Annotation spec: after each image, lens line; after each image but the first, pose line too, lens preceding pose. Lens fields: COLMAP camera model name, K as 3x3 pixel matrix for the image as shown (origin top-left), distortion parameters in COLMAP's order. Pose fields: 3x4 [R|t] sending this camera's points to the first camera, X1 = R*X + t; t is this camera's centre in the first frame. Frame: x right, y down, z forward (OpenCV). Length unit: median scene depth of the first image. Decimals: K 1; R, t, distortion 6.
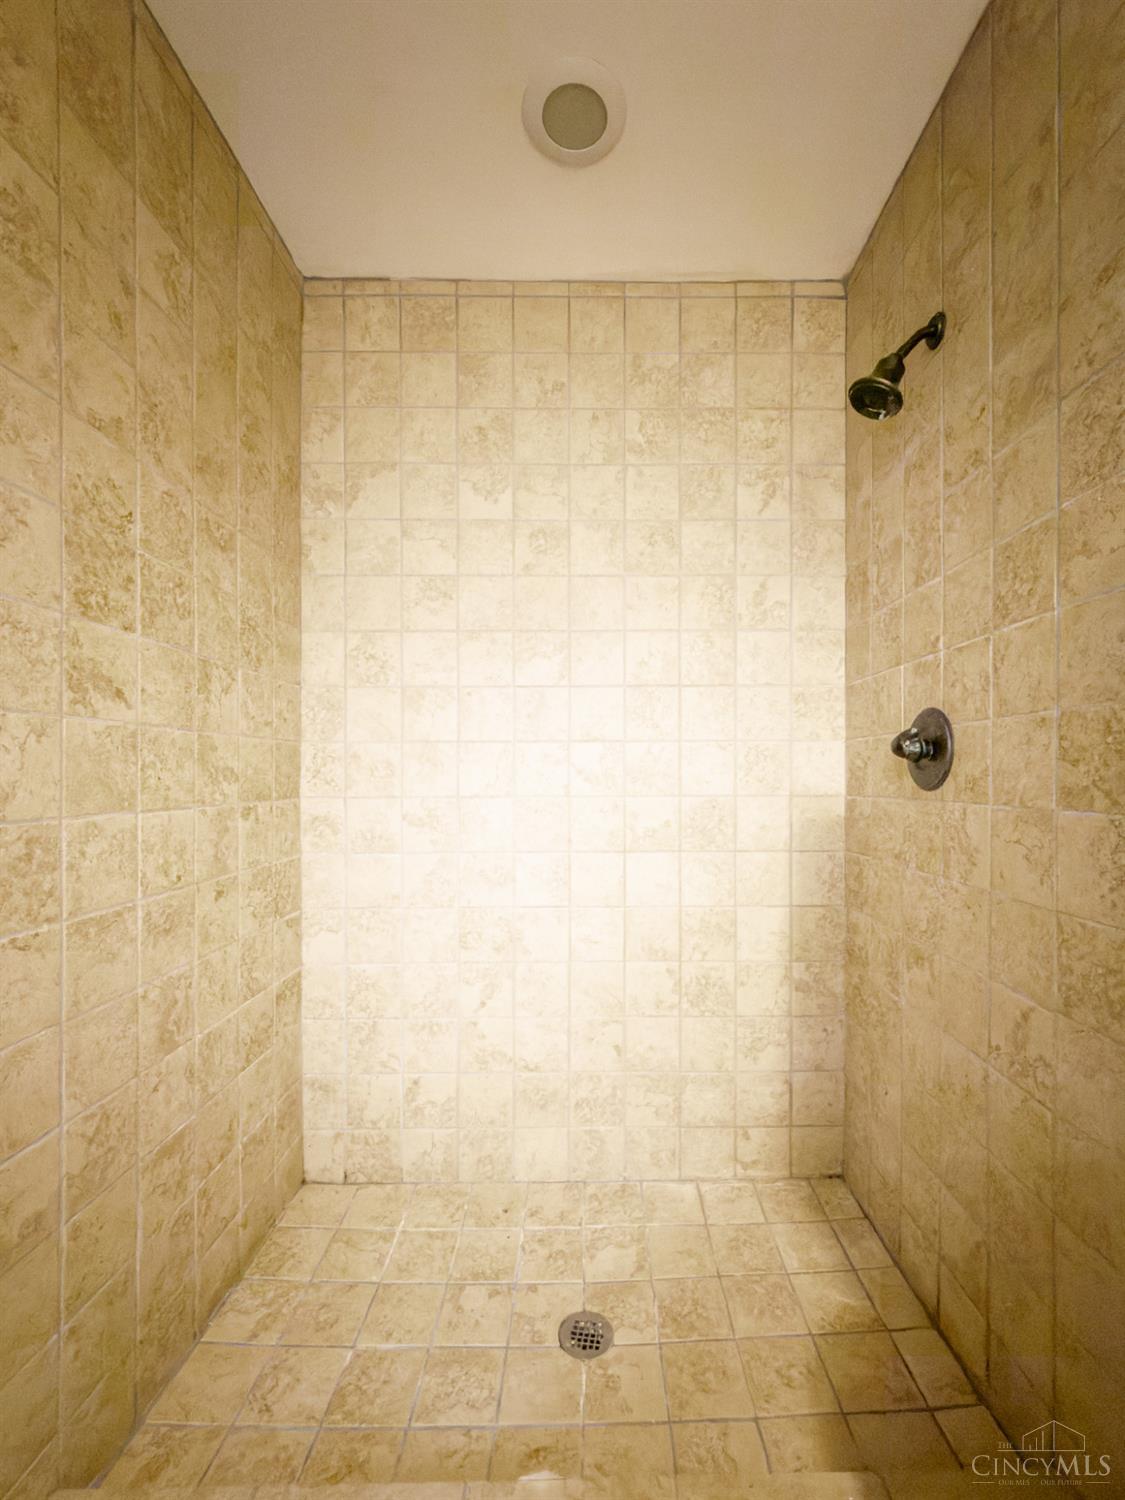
lens RADIAL K [[605.2, 0, 589.2], [0, 605.2, 771.8], [0, 0, 1]] dist [0.001027, 0.000118]
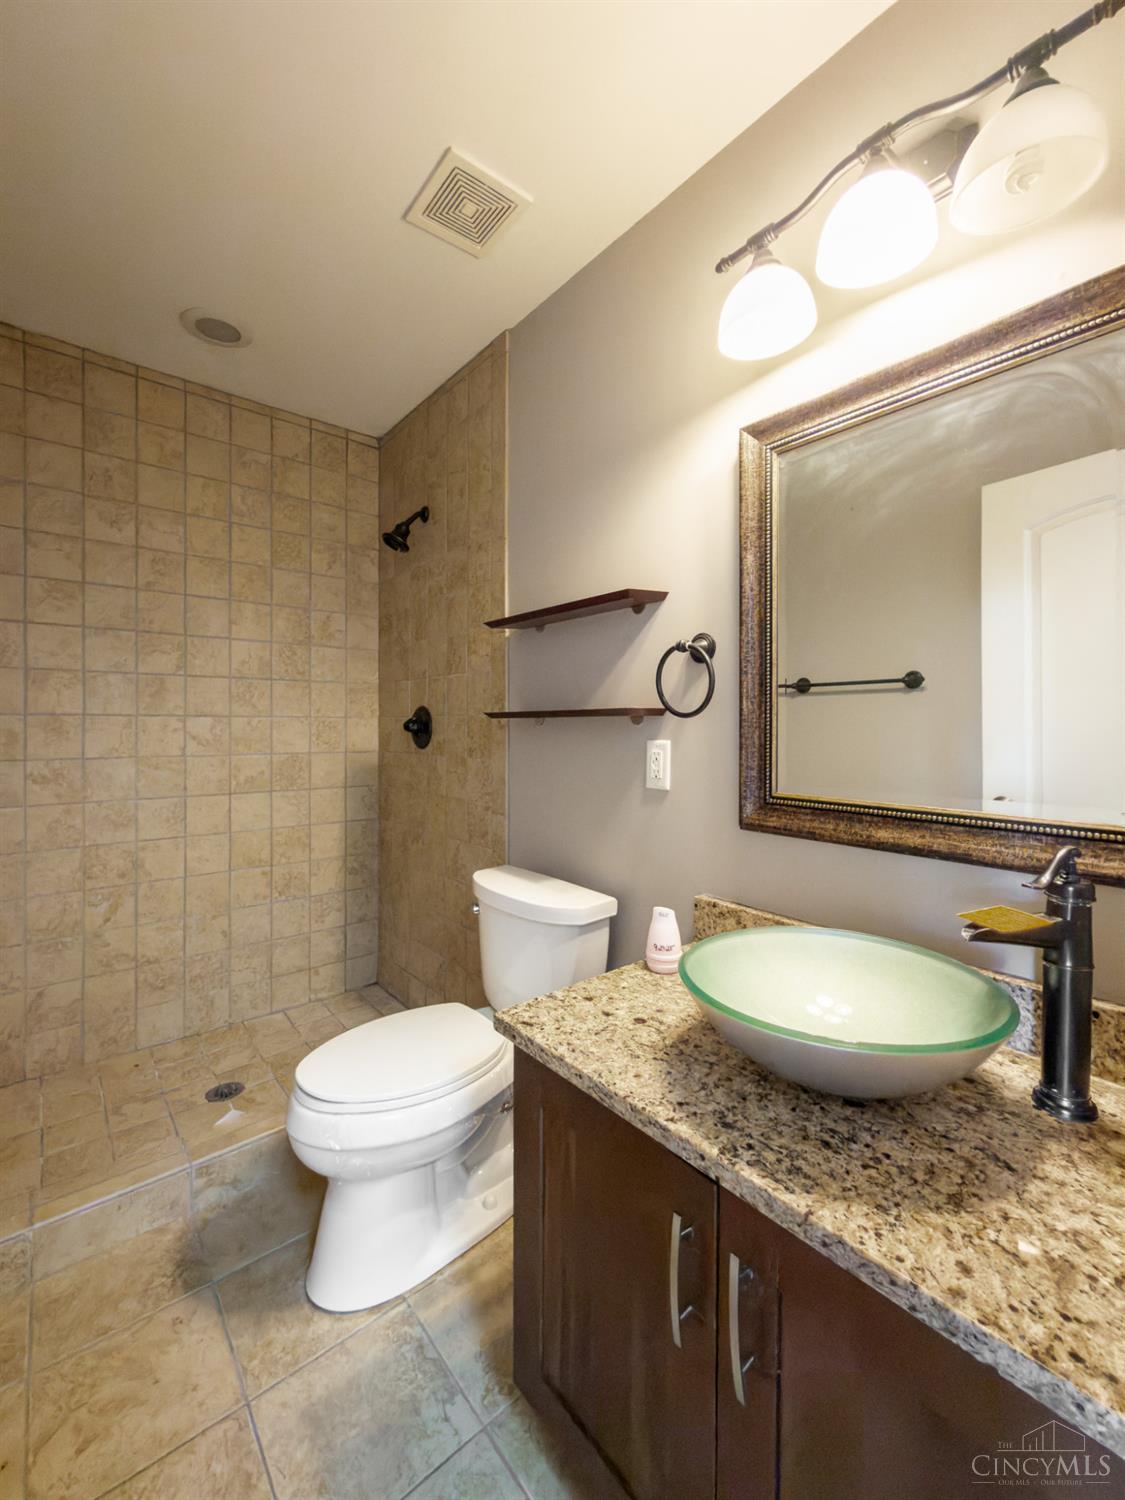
lens RADIAL K [[606.9, 0, 562.5], [0, 606.9, 750.0], [0, 0, 1]] dist [0.000721, 0.000248]
pose [[0.760077, -0.017317, 0.649602, -0.275368], [-0.012711, 0.999057, 0.041505, -0.040629], [-0.649708, -0.039804, 0.759141, -0.591811]]
